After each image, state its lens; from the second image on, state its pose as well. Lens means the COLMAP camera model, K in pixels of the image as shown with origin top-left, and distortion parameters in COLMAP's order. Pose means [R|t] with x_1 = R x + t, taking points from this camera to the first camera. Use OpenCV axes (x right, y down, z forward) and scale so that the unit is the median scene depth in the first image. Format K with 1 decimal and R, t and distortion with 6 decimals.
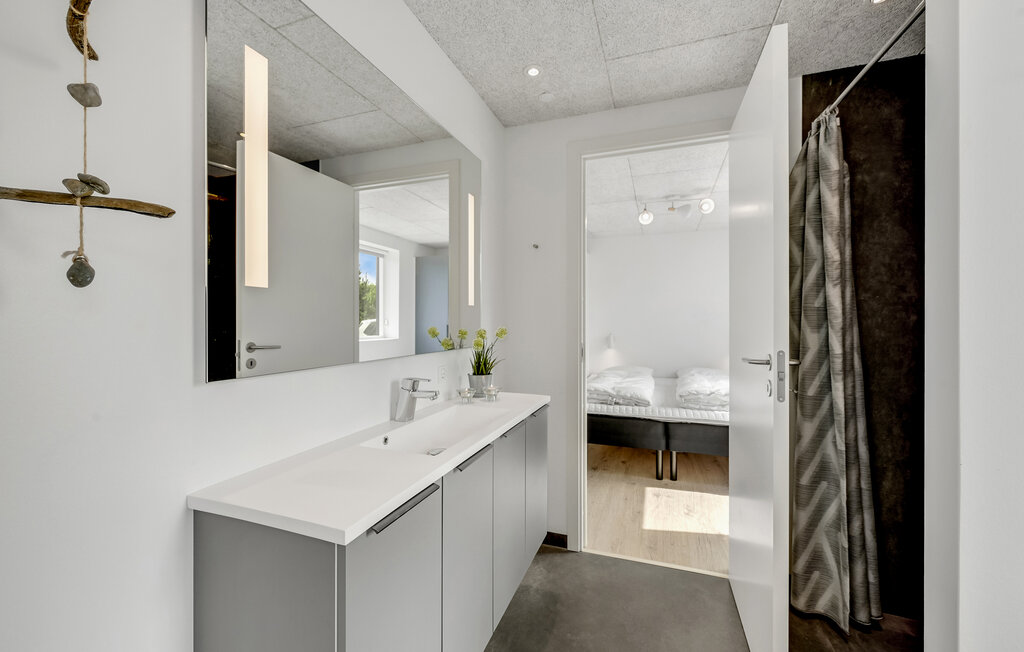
lens RADIAL K [[405.7, 0, 512.0], [0, 405.7, 326.0], [0, 0, 1]] dist [0.000913, 0.000054]
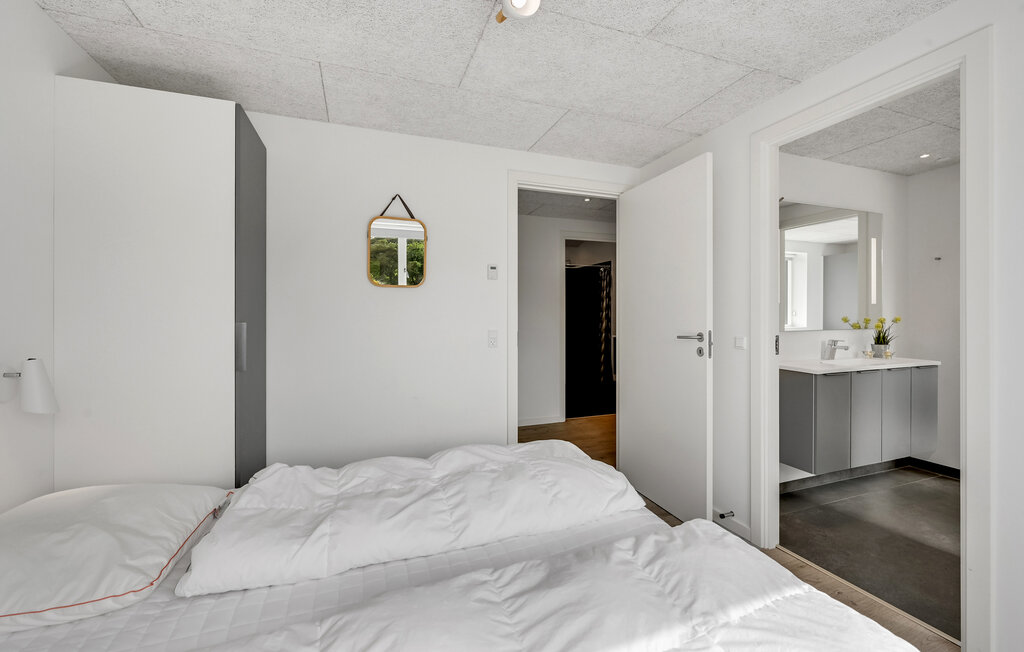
lens RADIAL K [[414.0, 0, 515.2], [0, 414.0, 312.0], [0, 0, 1]] dist [-0.000829, -0.000128]
pose [[0.653916, -0.001323, -0.756566, 0.231421], [-0.008143, 0.999928, -0.008787, 0.011716], [0.756523, 0.011907, 0.653858, -1.279097]]
